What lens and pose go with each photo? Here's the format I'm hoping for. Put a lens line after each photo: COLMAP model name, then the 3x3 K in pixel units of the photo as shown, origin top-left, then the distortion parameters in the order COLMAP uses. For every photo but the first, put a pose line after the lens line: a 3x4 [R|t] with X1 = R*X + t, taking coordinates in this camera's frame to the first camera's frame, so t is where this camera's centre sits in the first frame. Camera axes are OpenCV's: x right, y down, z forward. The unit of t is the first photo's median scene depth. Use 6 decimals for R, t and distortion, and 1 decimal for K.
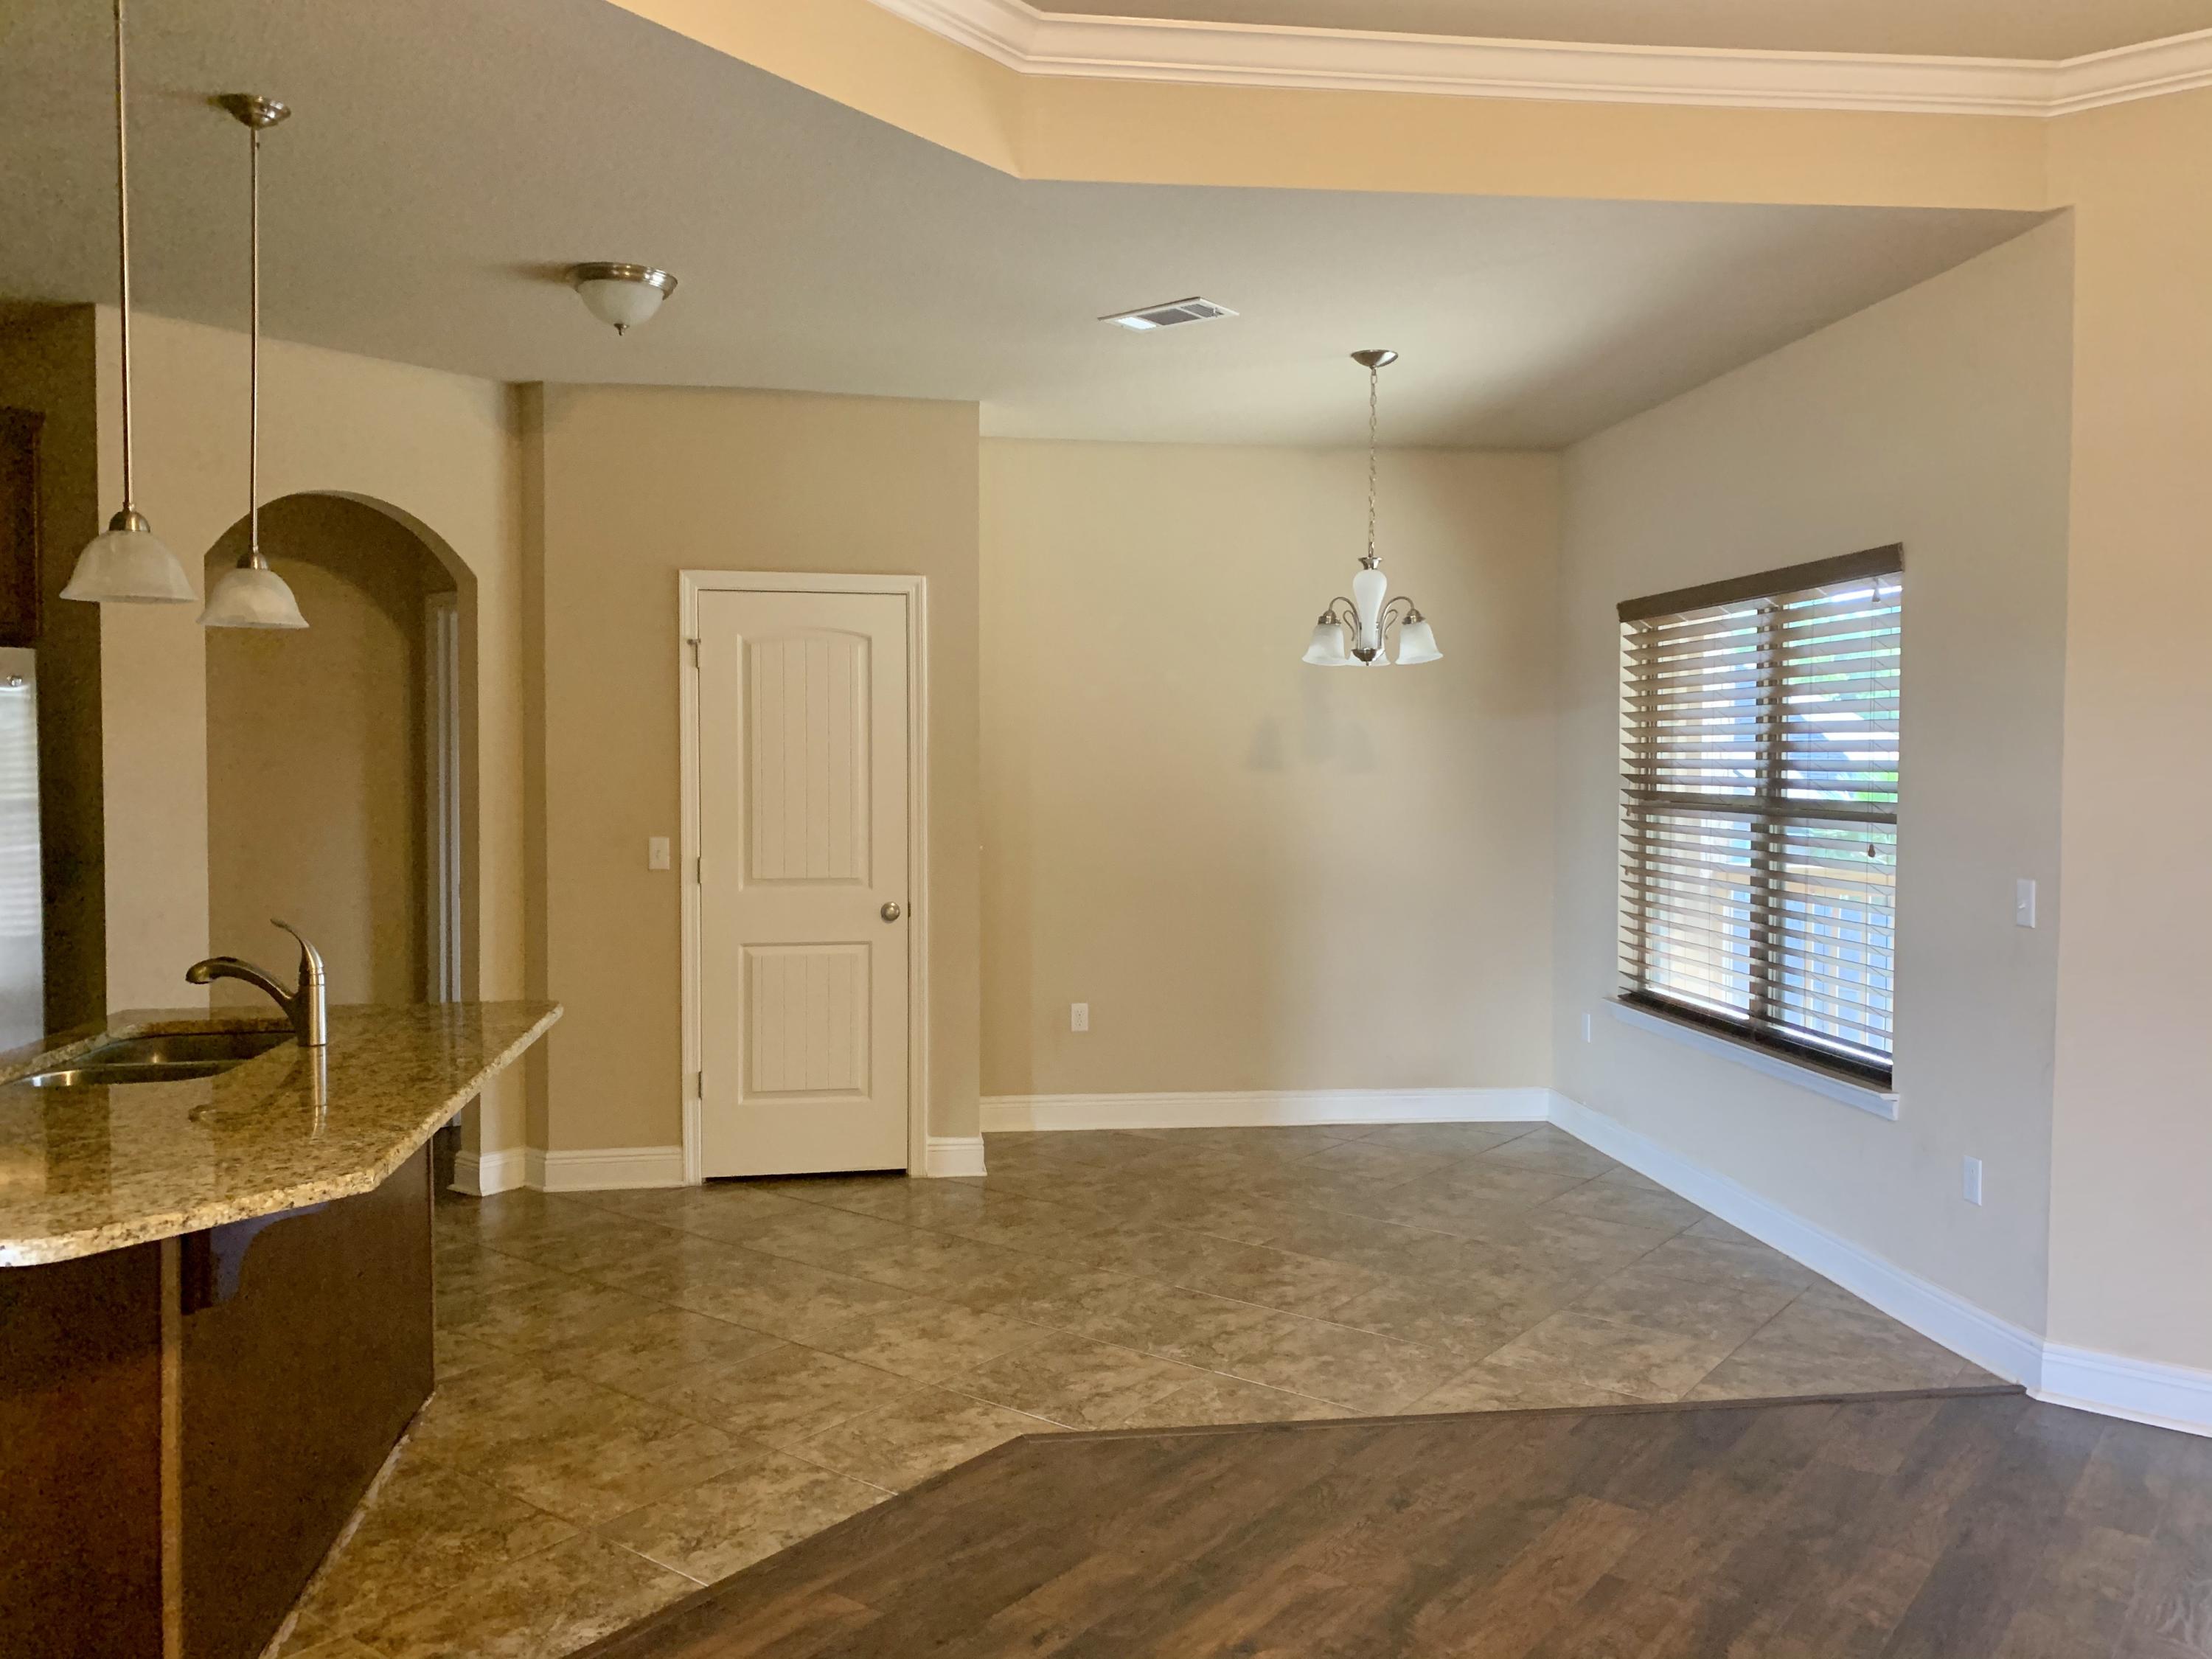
lens RADIAL K [[1698.5, 0, 1122.9], [0, 1698.5, 816.6], [0, 0, 1]] dist [0.030196, -0.035374]
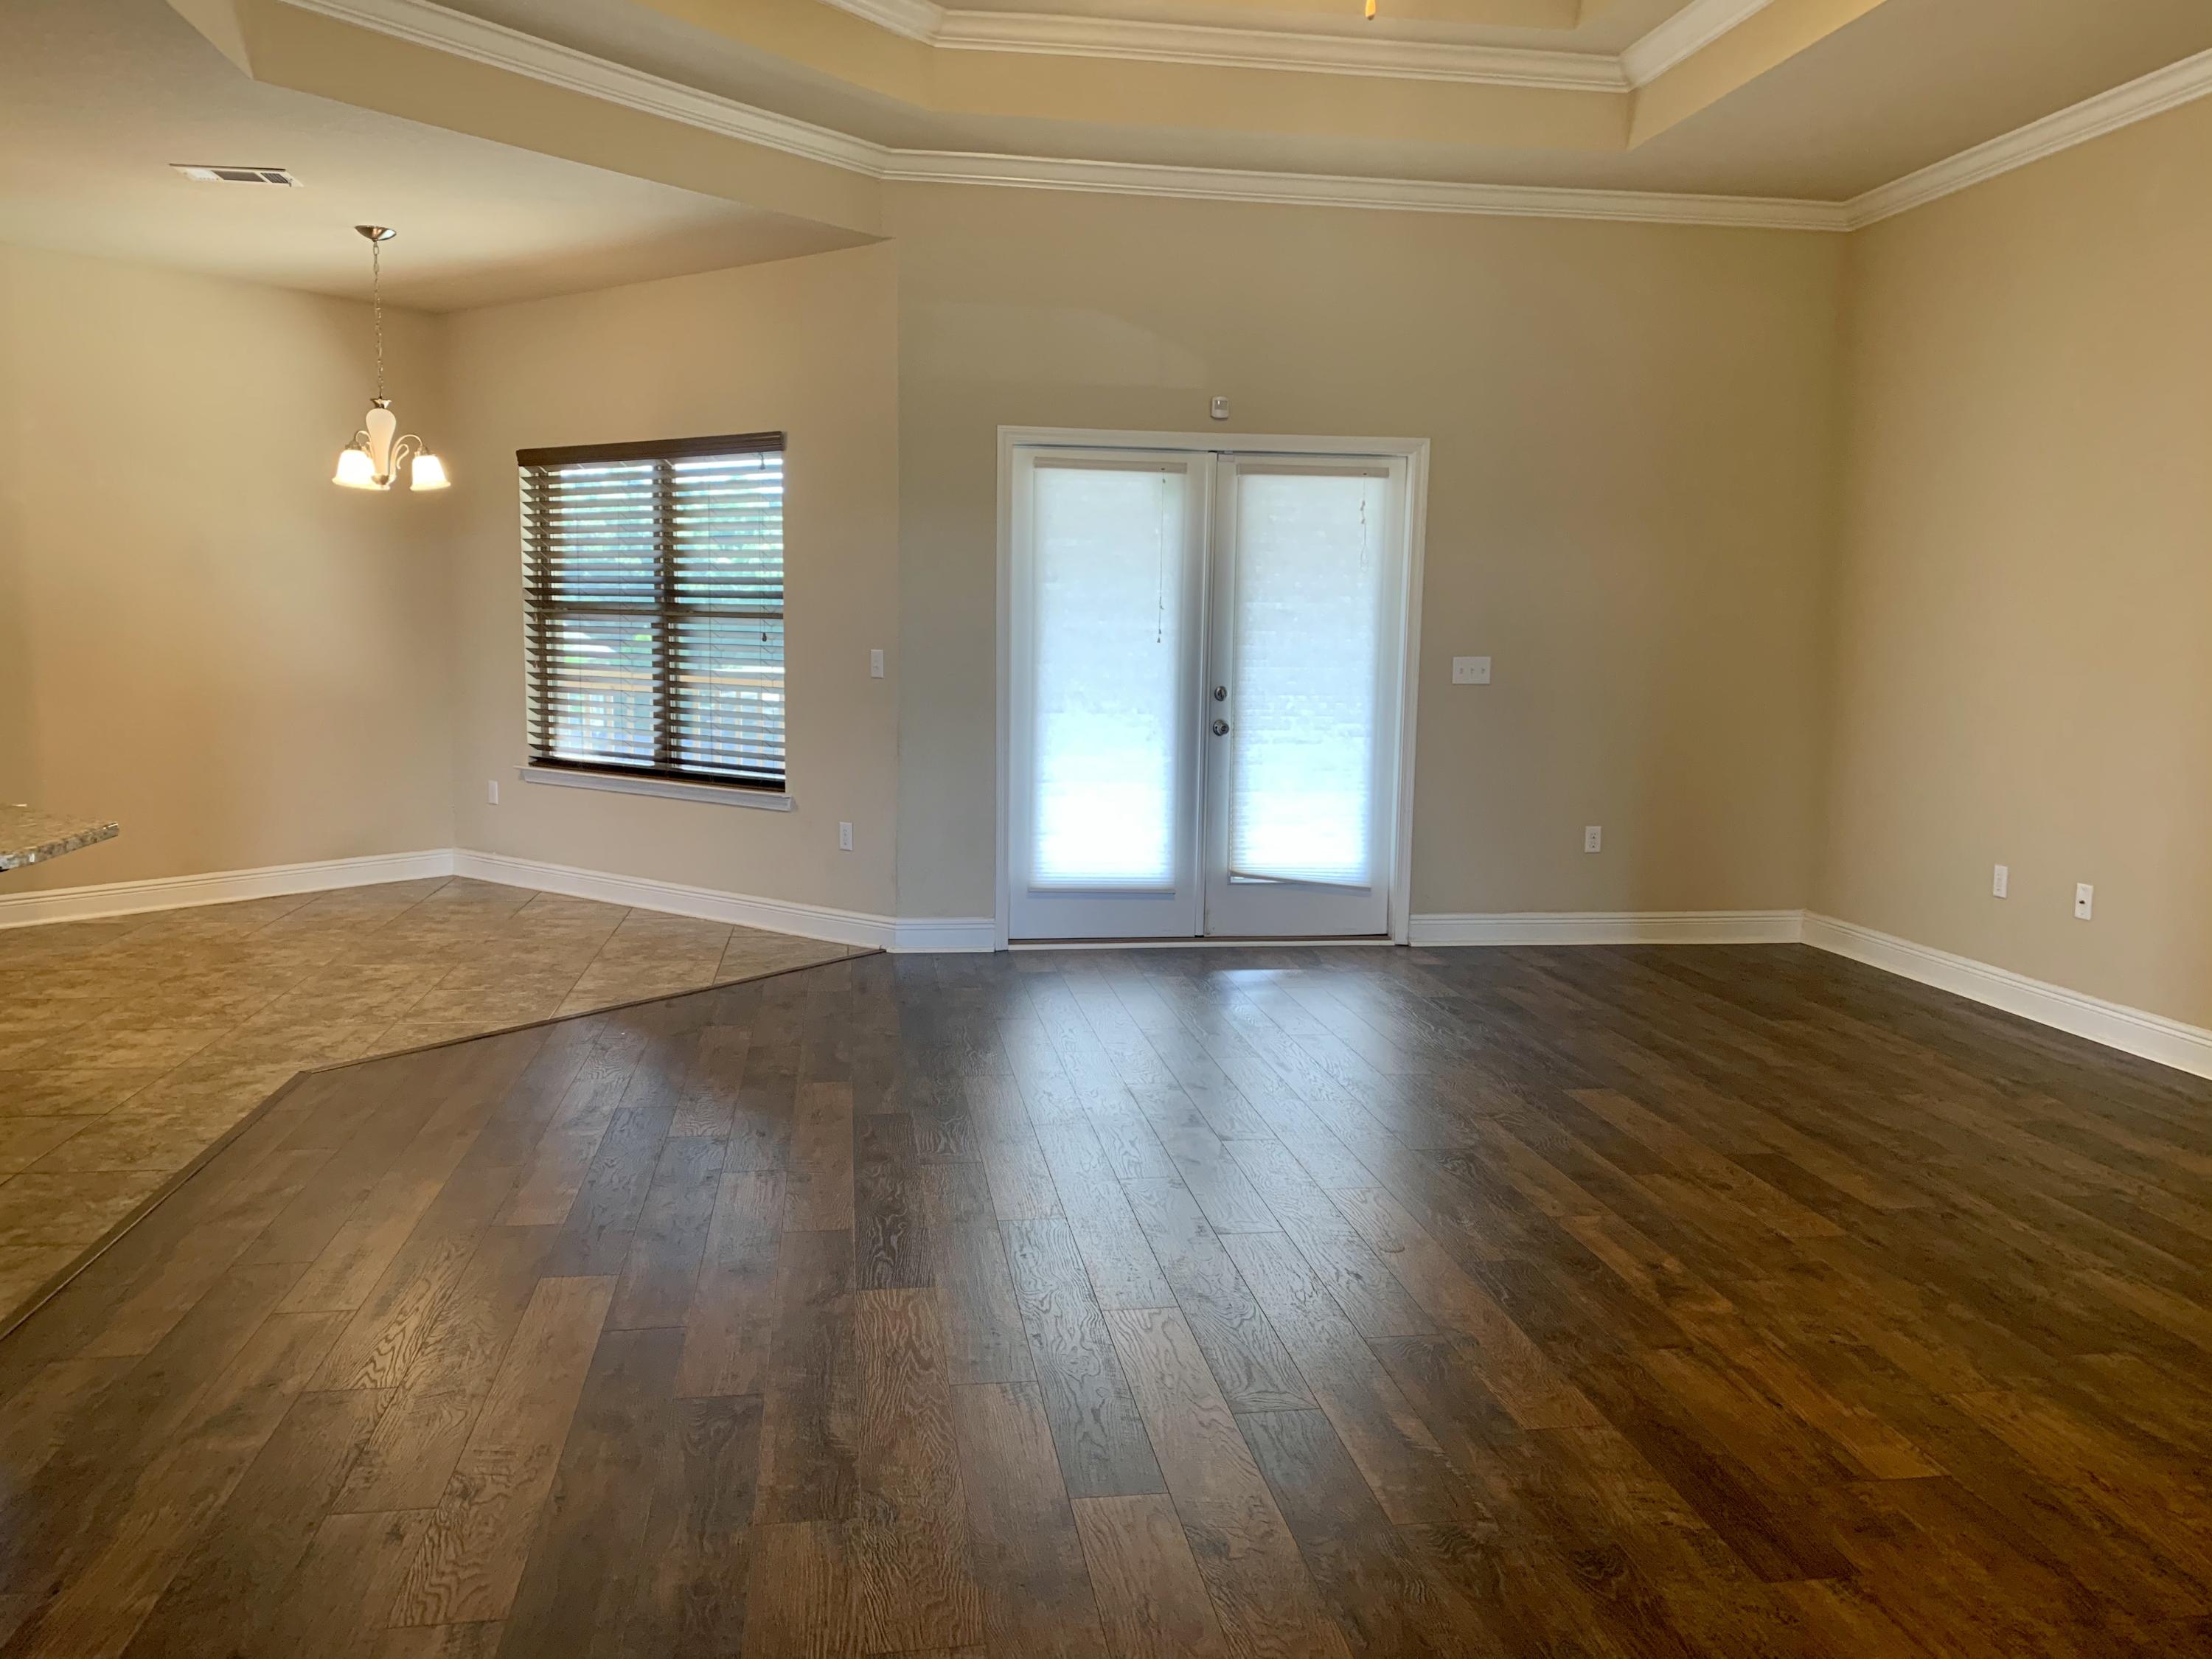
lens RADIAL K [[1698.5, 0, 1104.9], [0, 1698.5, 814.1], [0, 0, 1]] dist [0.030196, -0.035374]
pose [[0.696718, -0.073572, 0.713562, -0.438164], [0.010316, 0.995651, 0.092584, 0.040601], [-0.717271, -0.057144, 0.694447, -0.272272]]
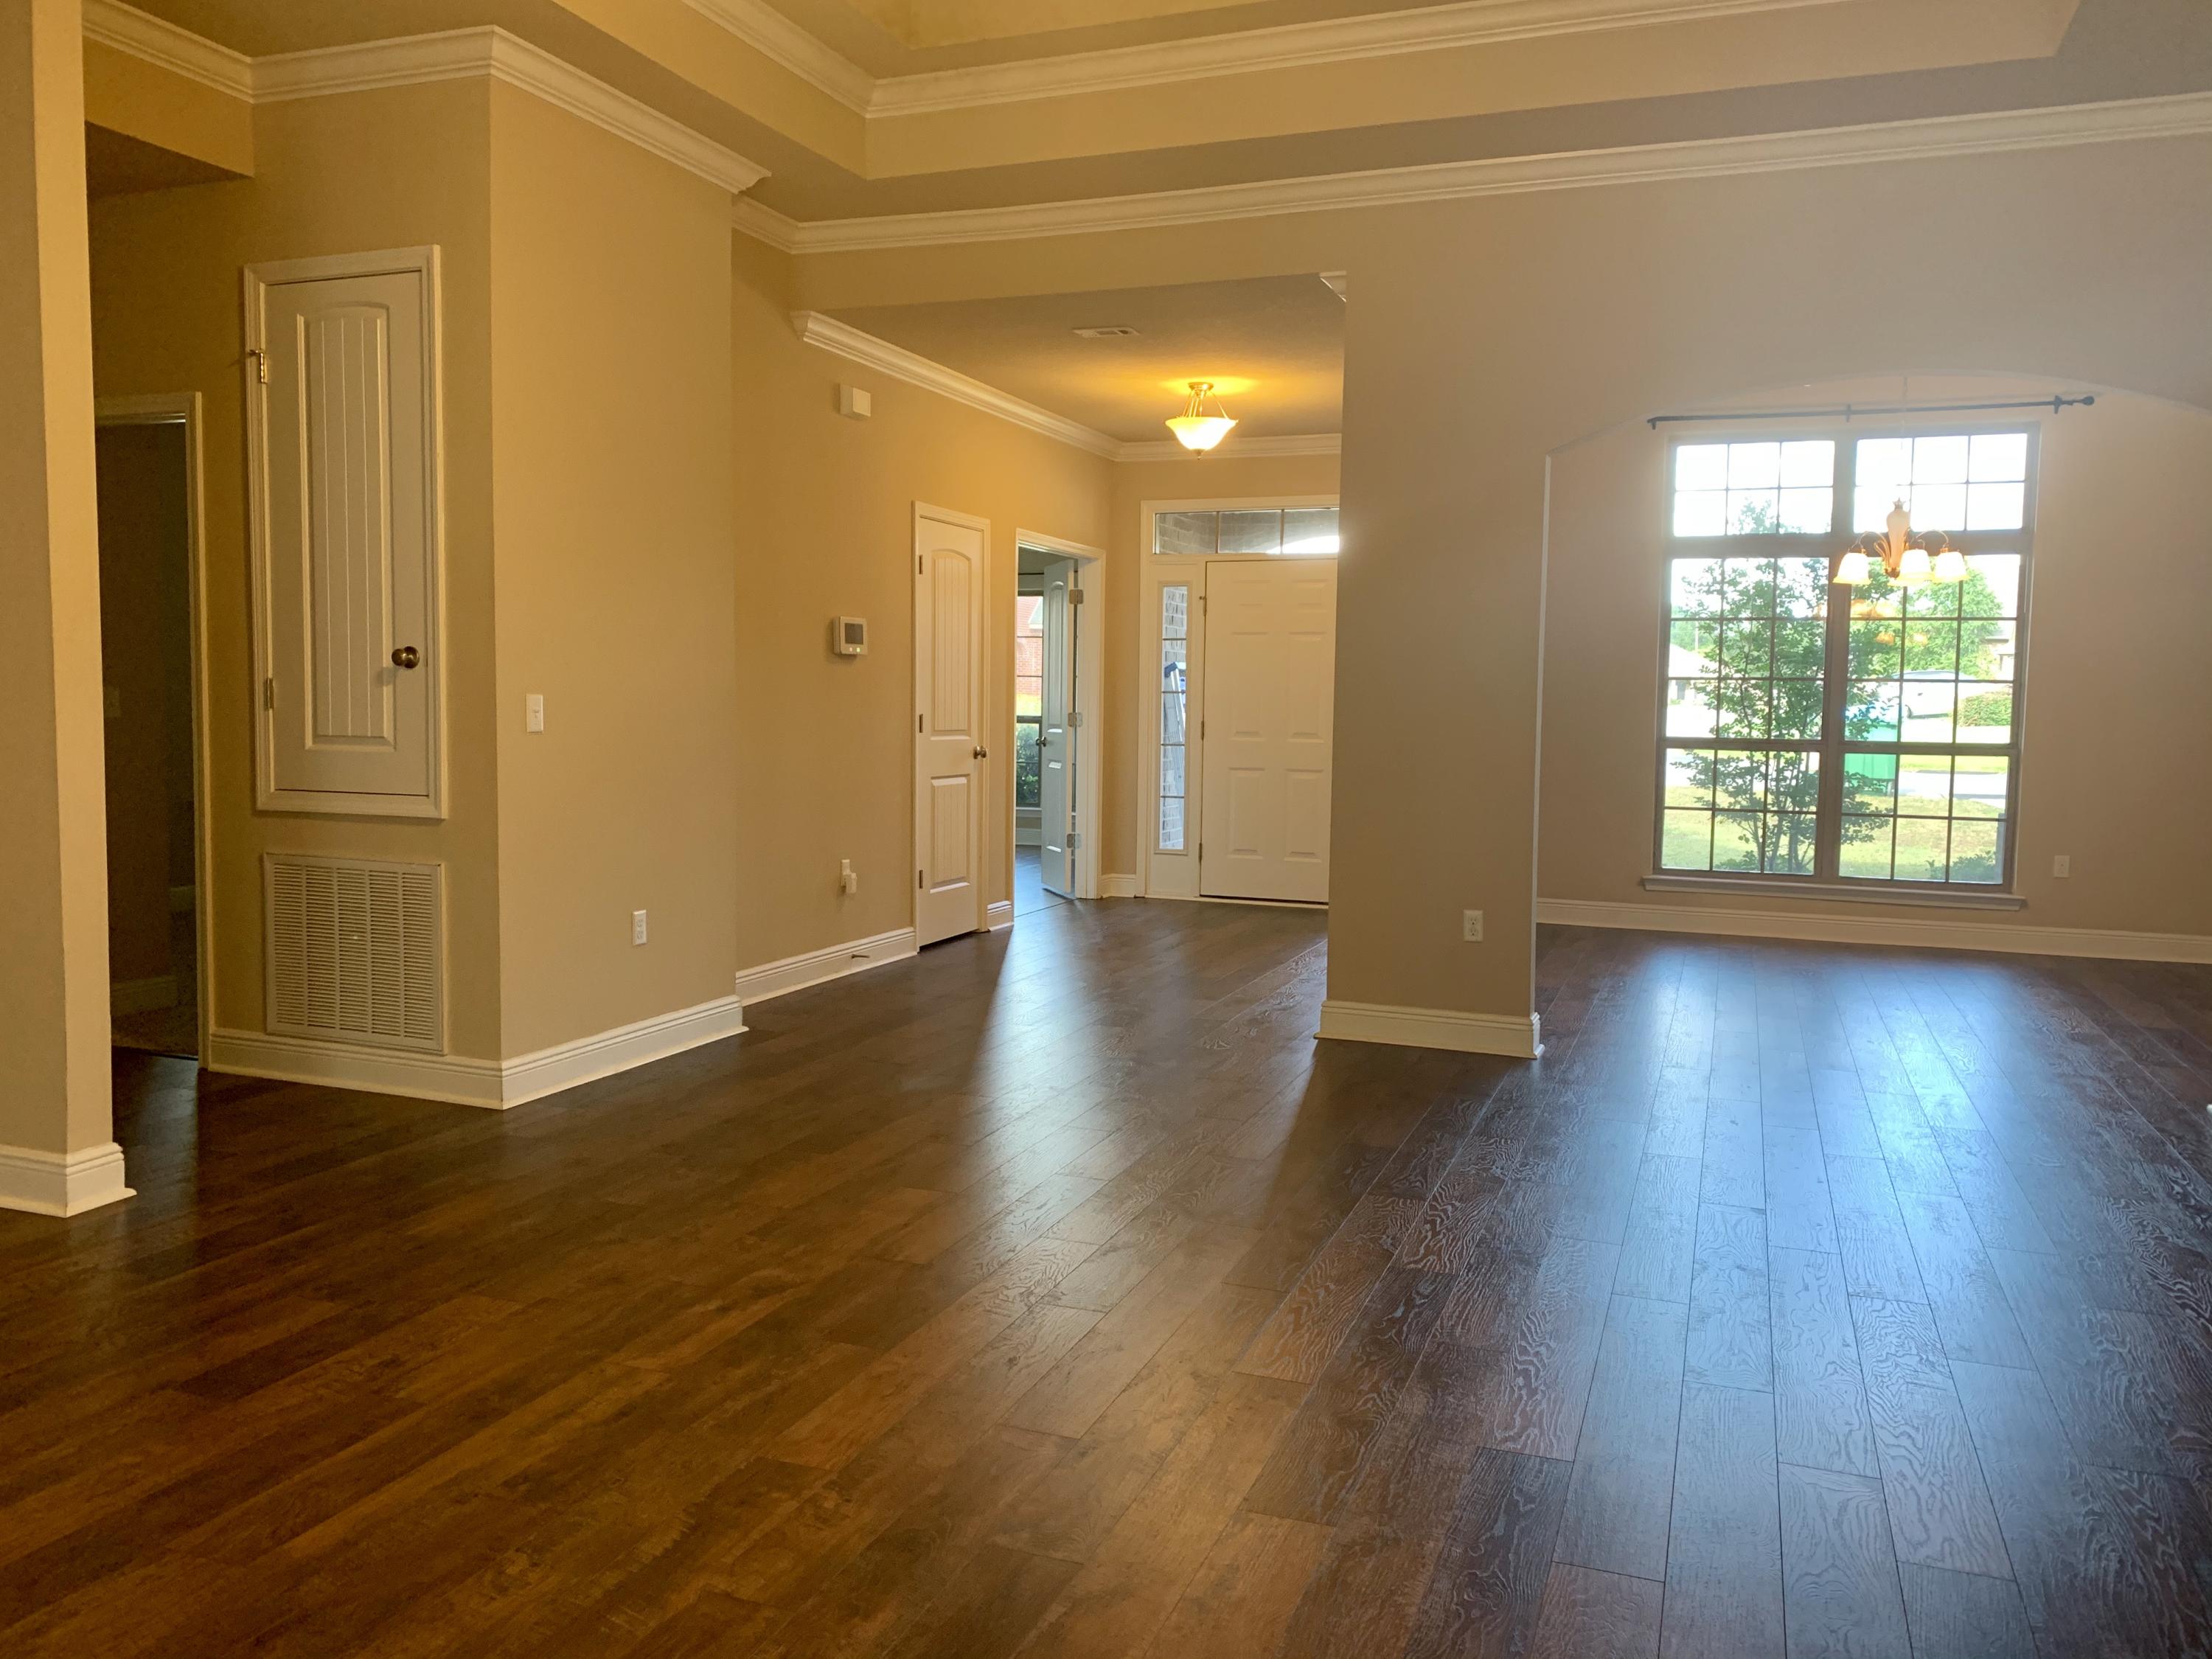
lens RADIAL K [[1698.5, 0, 1112.5], [0, 1698.5, 834.6], [0, 0, 1]] dist [0.030196, -0.035374]
pose [[-0.958553, 0.006788, -0.284832, 0.311731], [-0.027065, 0.993026, 0.114750, 0.025109], [0.283624, 0.117703, -0.951684, 0.790626]]
